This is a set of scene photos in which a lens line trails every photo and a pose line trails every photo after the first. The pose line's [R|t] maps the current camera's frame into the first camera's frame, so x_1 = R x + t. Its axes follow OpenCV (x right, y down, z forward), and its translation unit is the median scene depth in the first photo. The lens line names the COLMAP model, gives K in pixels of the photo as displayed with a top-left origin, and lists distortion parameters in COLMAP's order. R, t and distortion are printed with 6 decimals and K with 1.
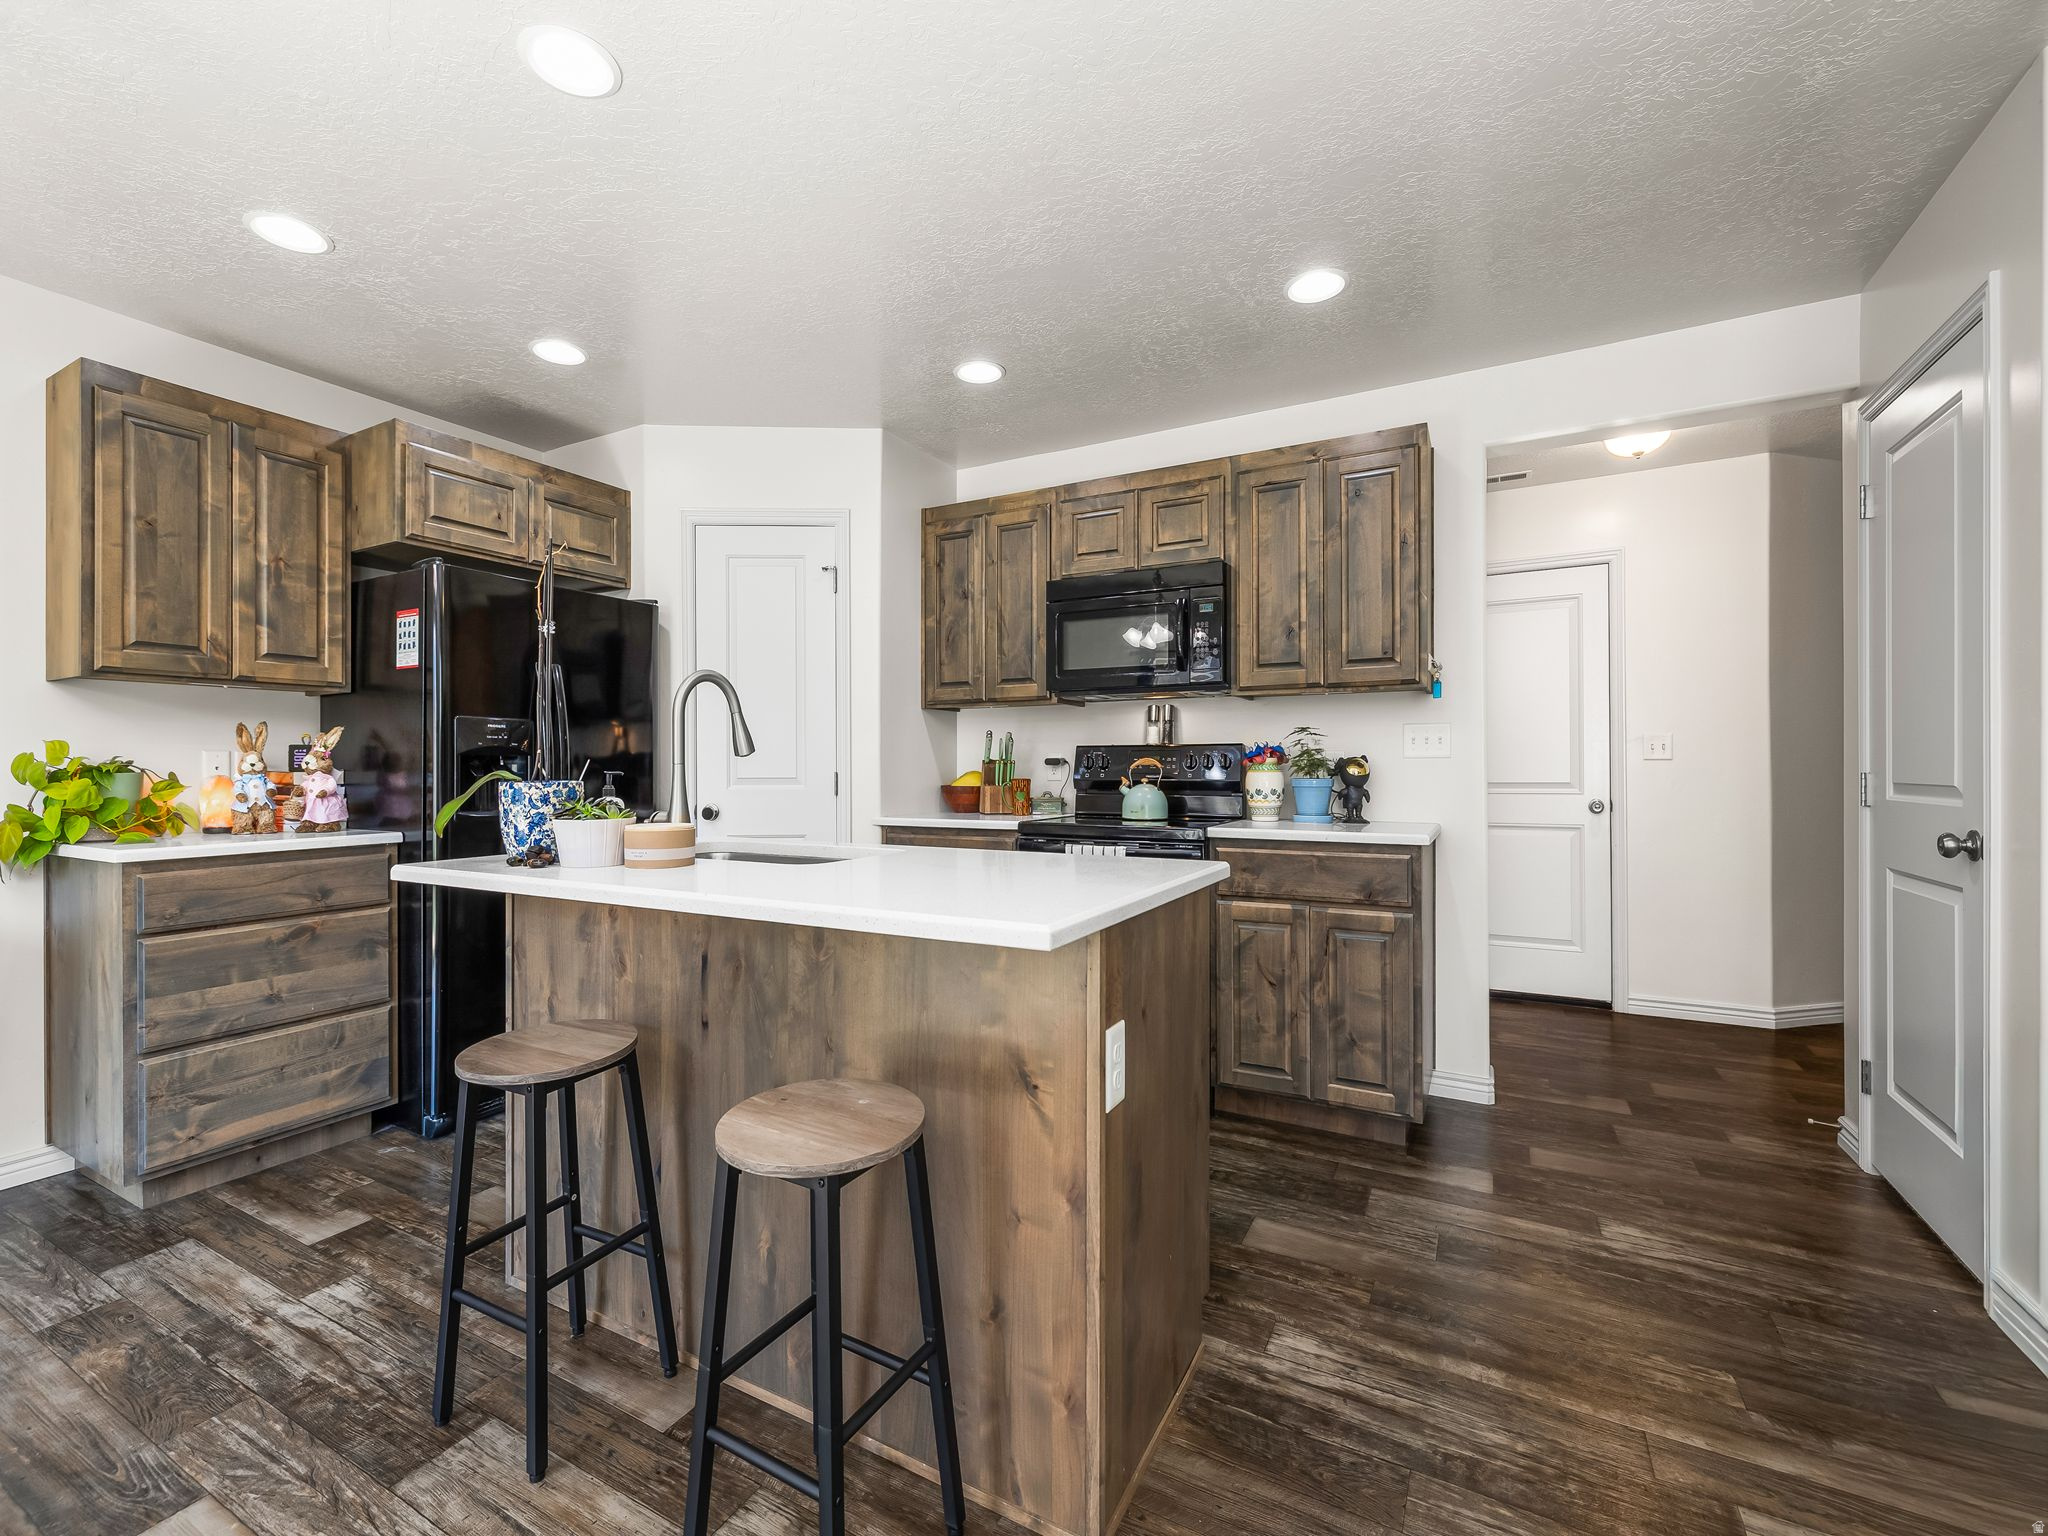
lens RADIAL K [[883.9, 0, 1011.0], [0, 883.9, 764.0], [0, 0, 1]] dist [0.001193, 0.000285]
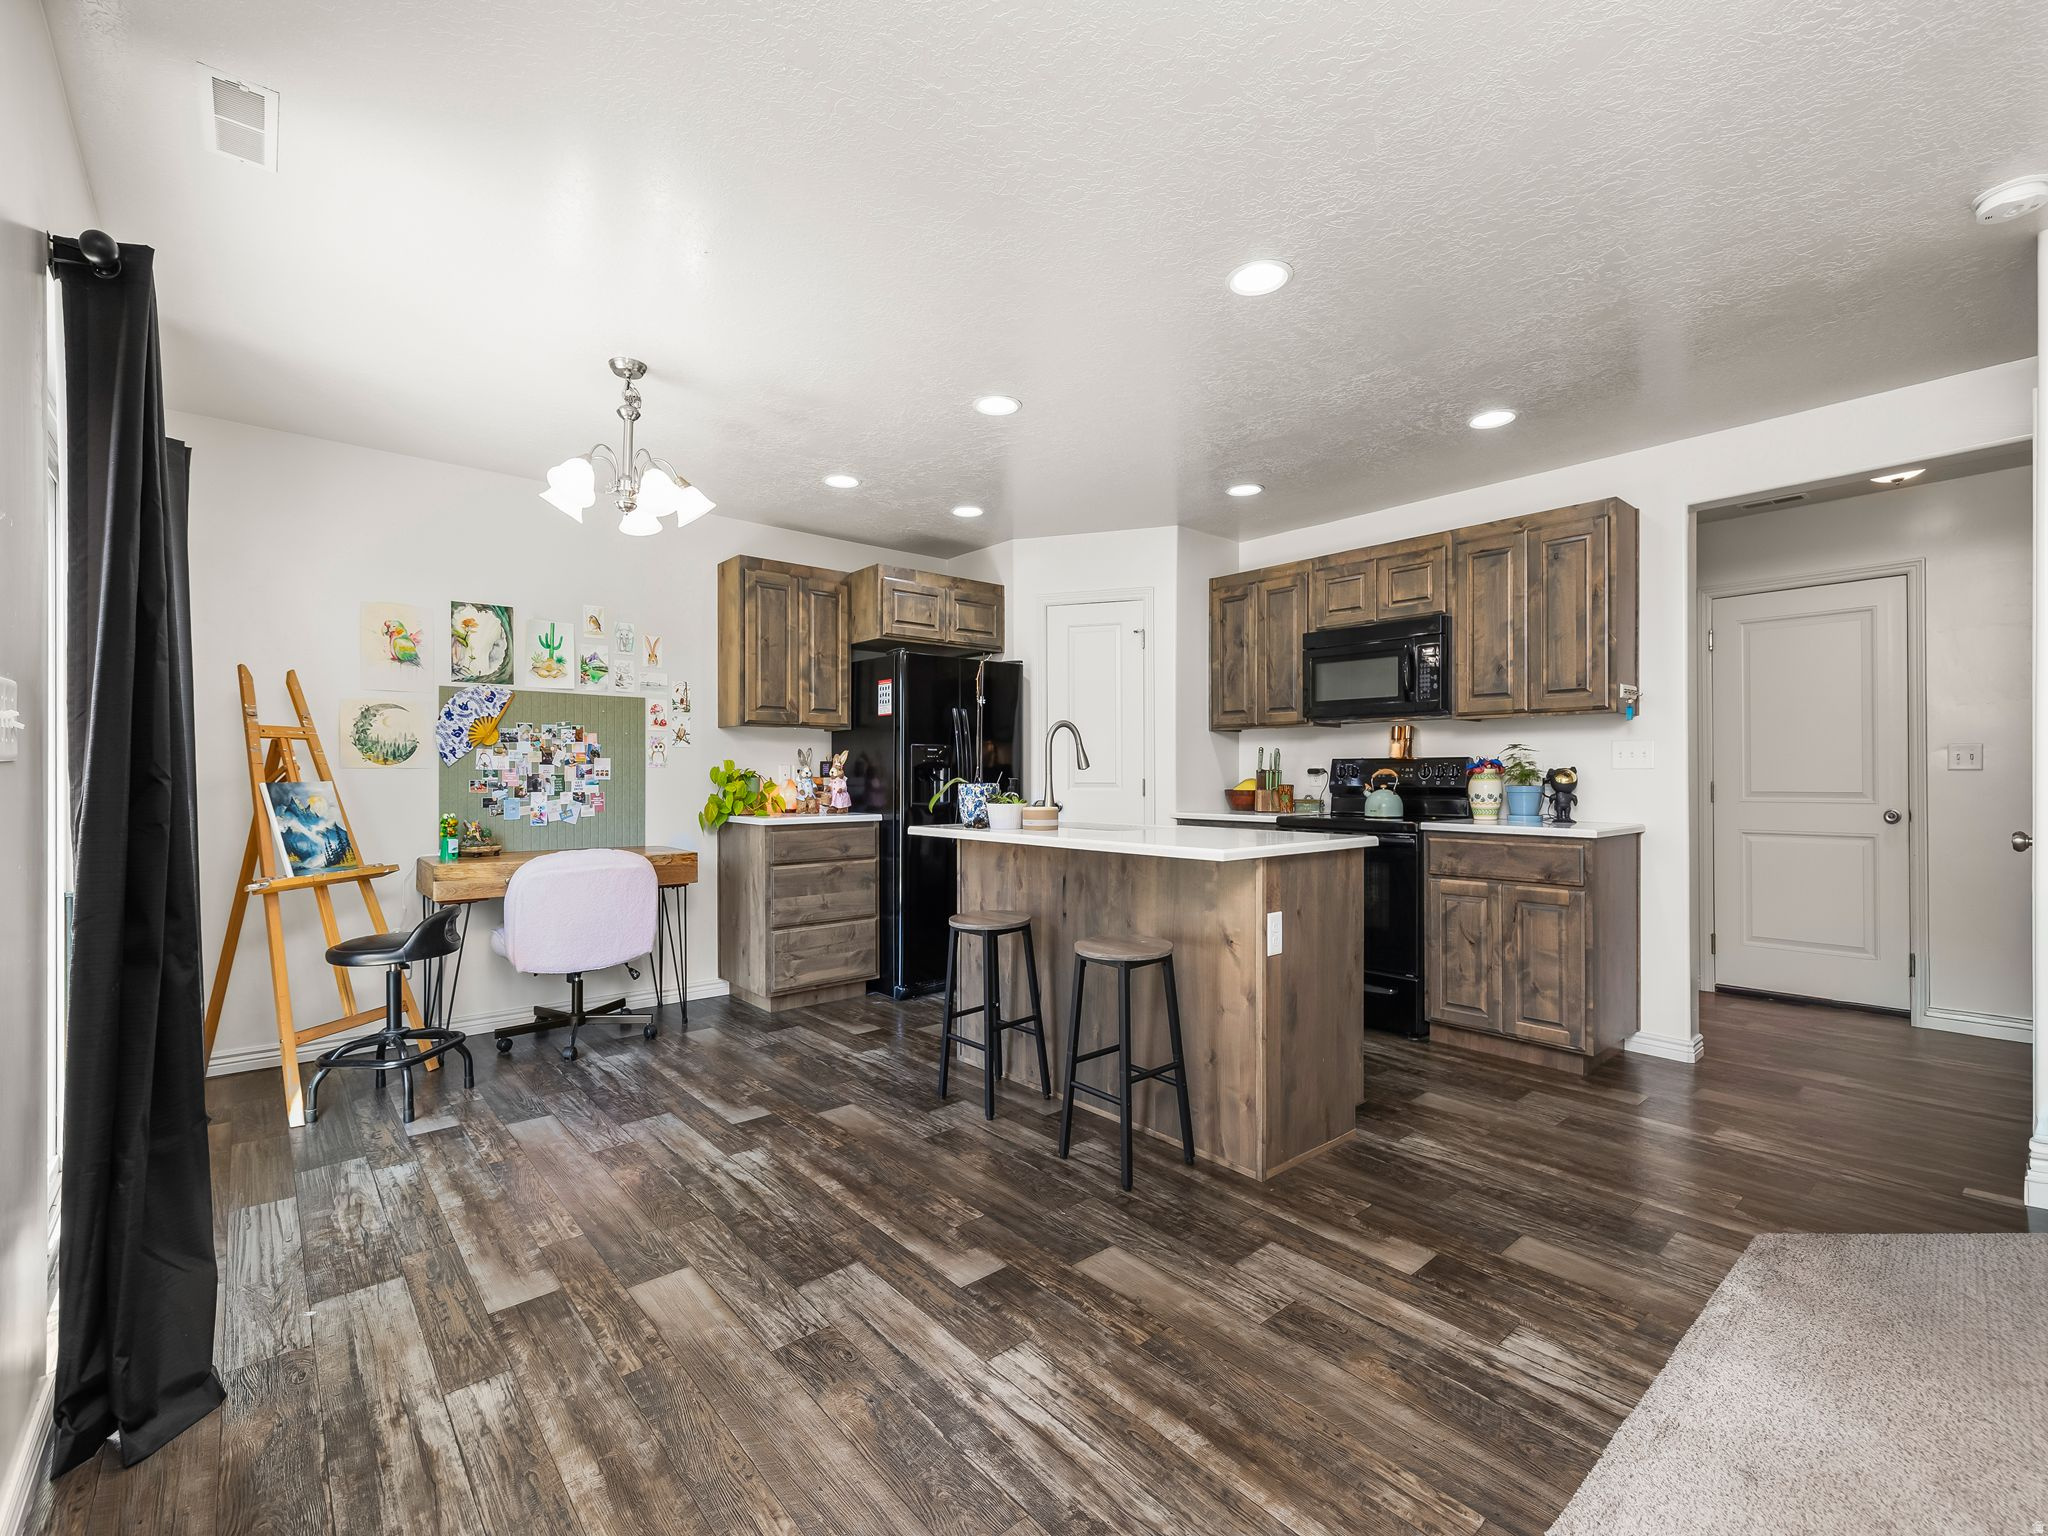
lens RADIAL K [[904.4, 0, 1006.5], [0, 904.4, 770.6], [0, 0, 1]] dist [0.010197, -0.000079]
pose [[0.934617, 0.000872, -0.355654, 0.134469], [-0.000876, 1.000000, 0.000152, -0.005159], [0.355654, 0.000169, 0.934618, -0.510845]]
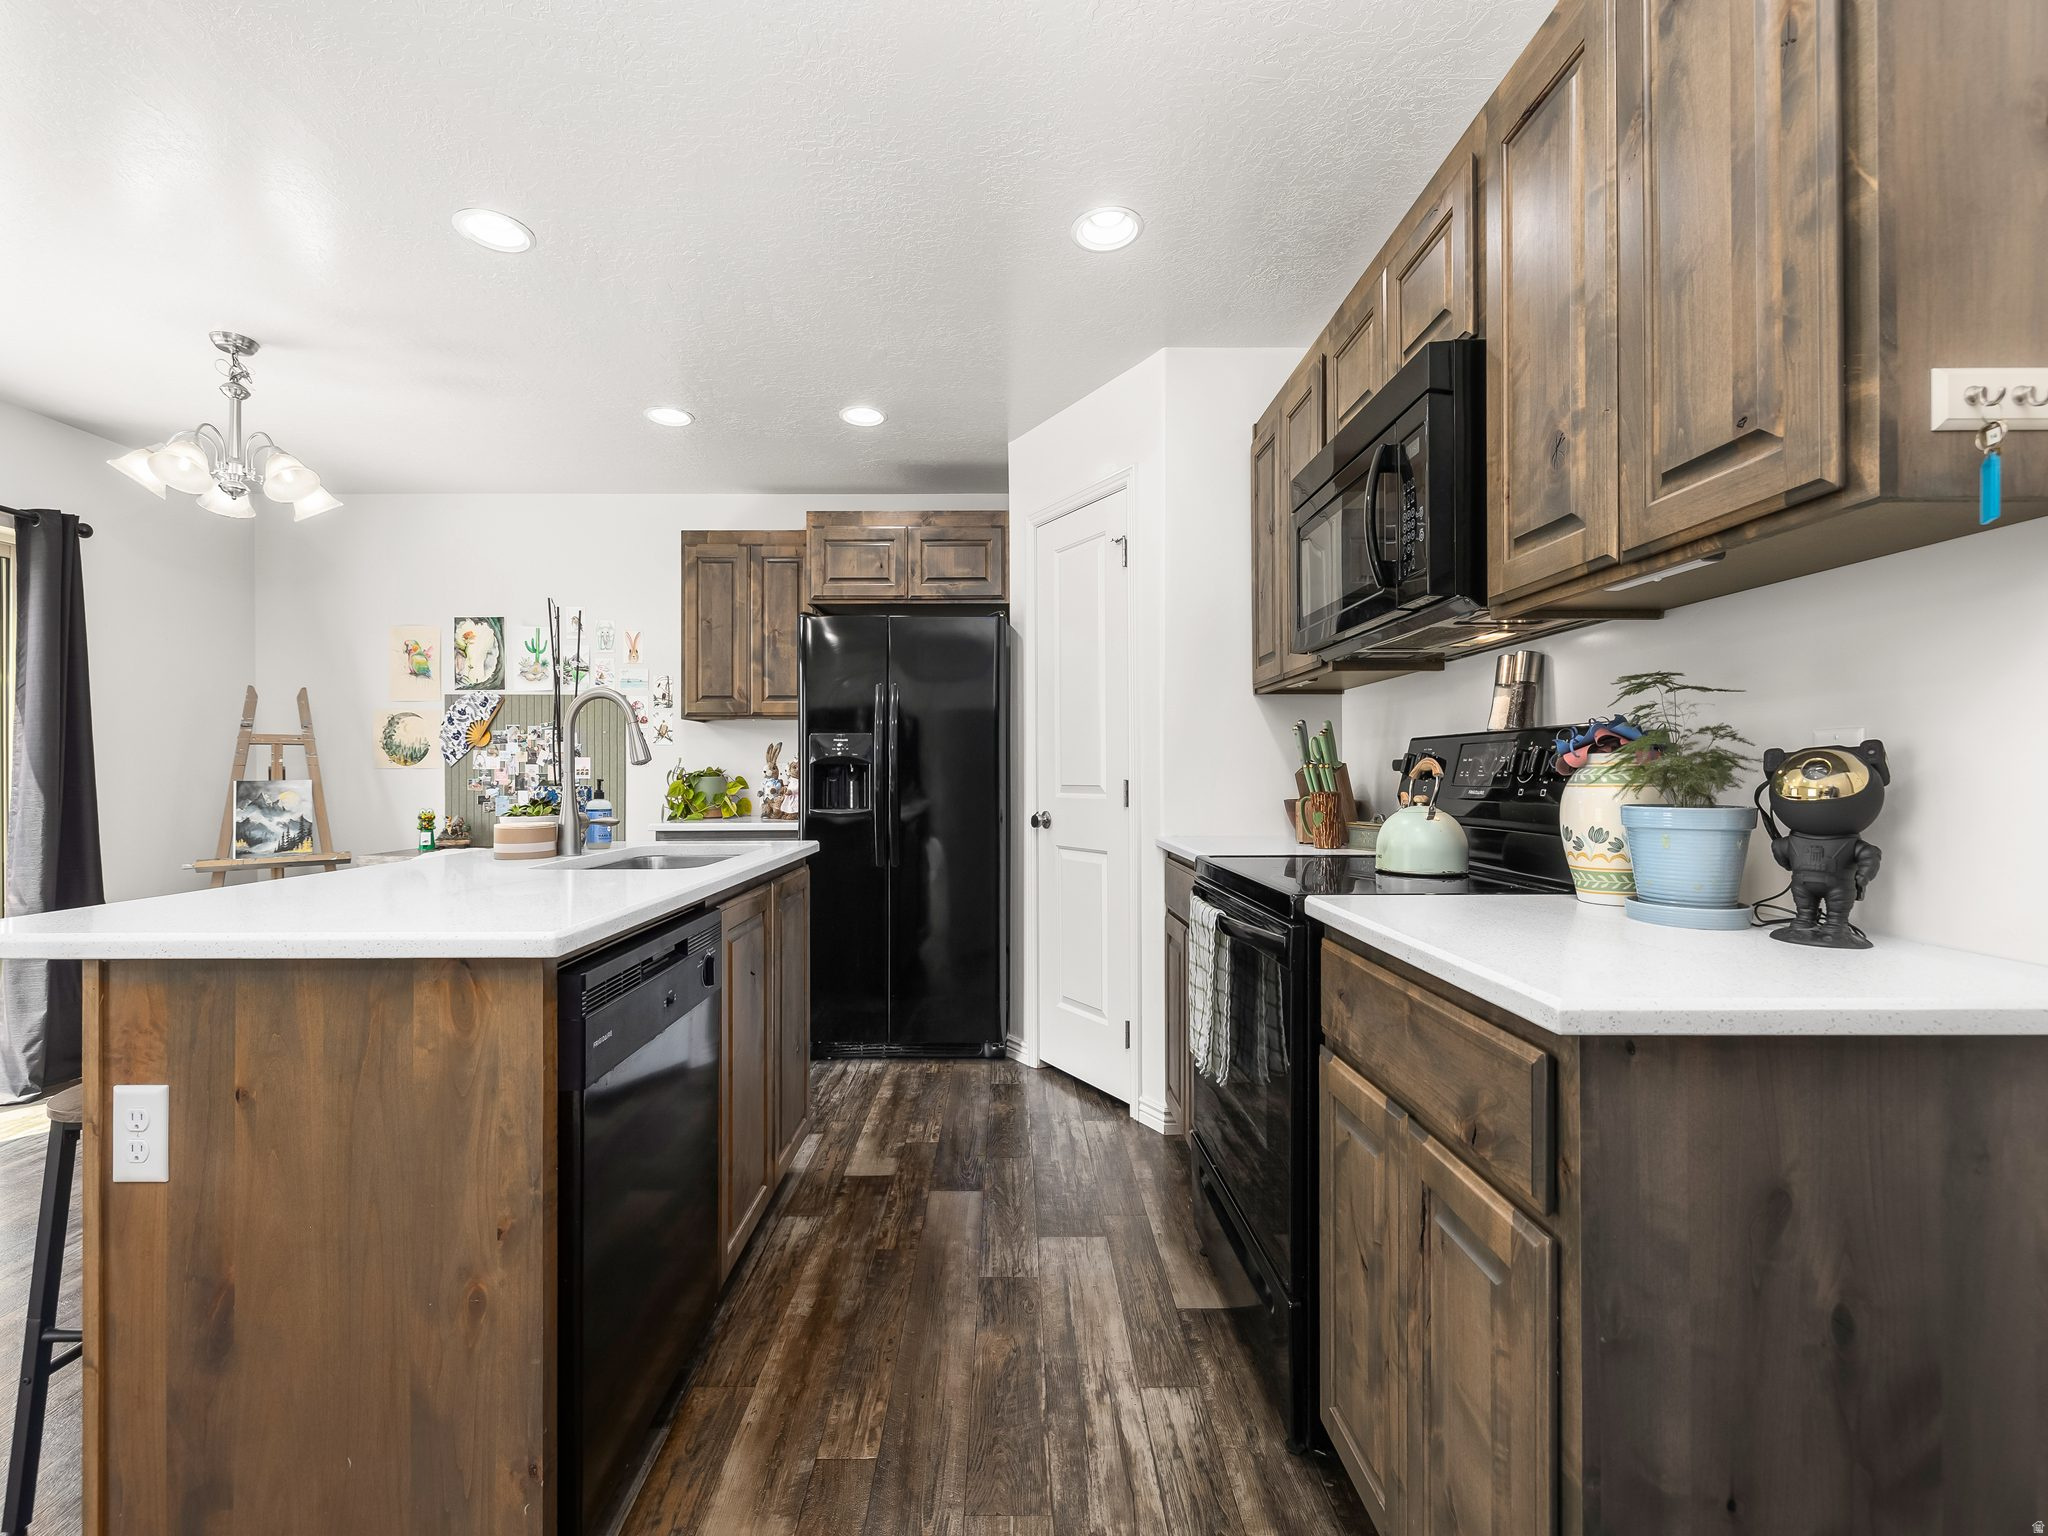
lens RADIAL K [[862.8, 0, 1014.6], [0, 862.8, 770.3], [0, 0, 1]] dist [0.000070, -0.000432]
pose [[0.486870, -0.002067, -0.873472, 0.611355], [0.004381, 0.999990, 0.000076, 0.000045], [0.873463, -0.003864, 0.486874, 0.660411]]
